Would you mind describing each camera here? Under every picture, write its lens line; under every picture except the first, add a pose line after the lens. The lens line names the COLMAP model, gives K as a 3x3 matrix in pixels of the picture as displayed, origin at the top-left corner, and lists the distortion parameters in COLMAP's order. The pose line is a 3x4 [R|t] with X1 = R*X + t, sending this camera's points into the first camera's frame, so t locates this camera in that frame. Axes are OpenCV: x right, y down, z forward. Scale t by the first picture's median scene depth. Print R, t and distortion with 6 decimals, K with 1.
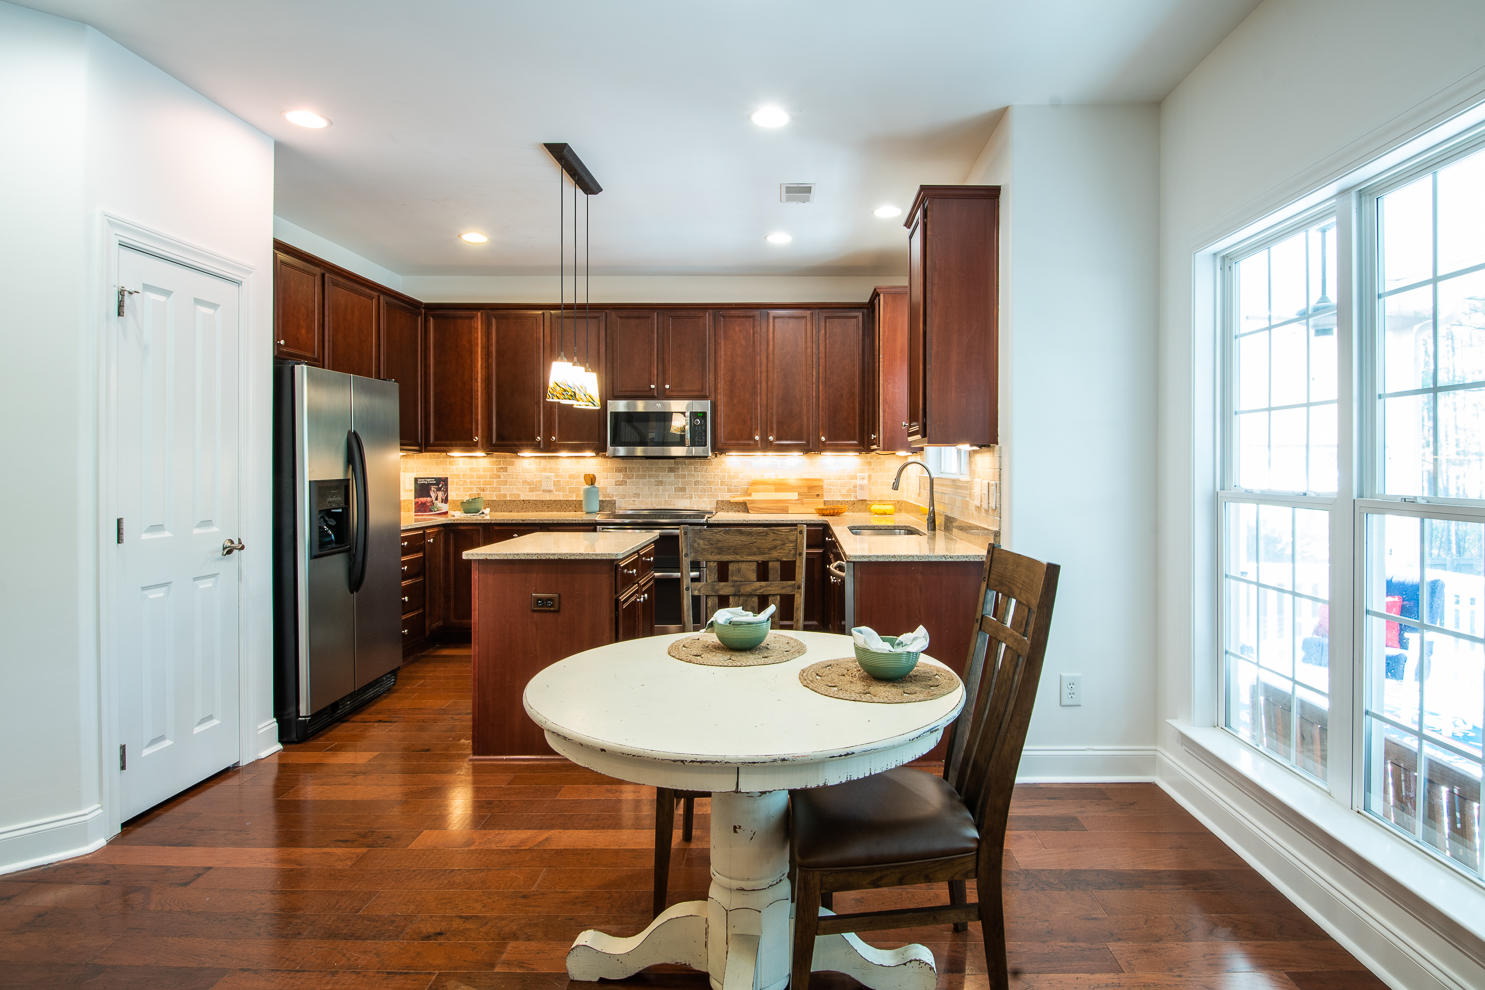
lens RADIAL K [[718.0, 0, 762.5], [0, 718.0, 468.9], [0, 0, 1]] dist [-0.007726, -0.004562]
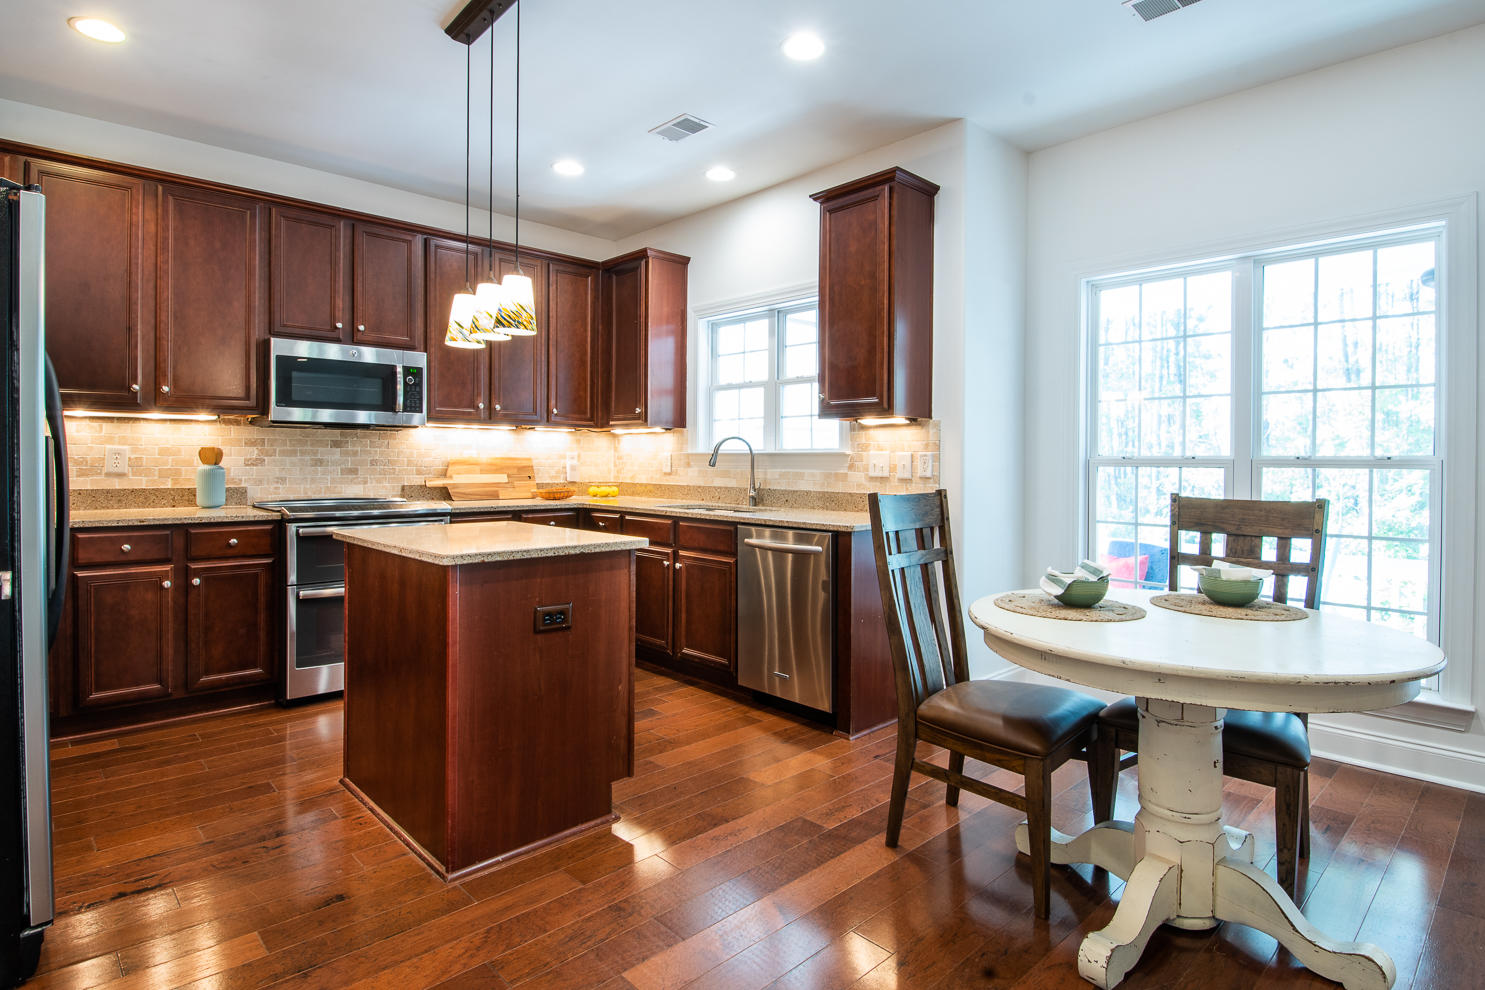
lens RADIAL K [[765.0, 0, 722.8], [0, 765.0, 459.1], [0, 0, 1]] dist [-0.016985, -0.001517]
pose [[0.741835, 0.006727, 0.670548, -0.373043], [-0.005152, 0.999977, -0.004332, 0.018687], [-0.670562, -0.000241, 0.741853, 0.184950]]
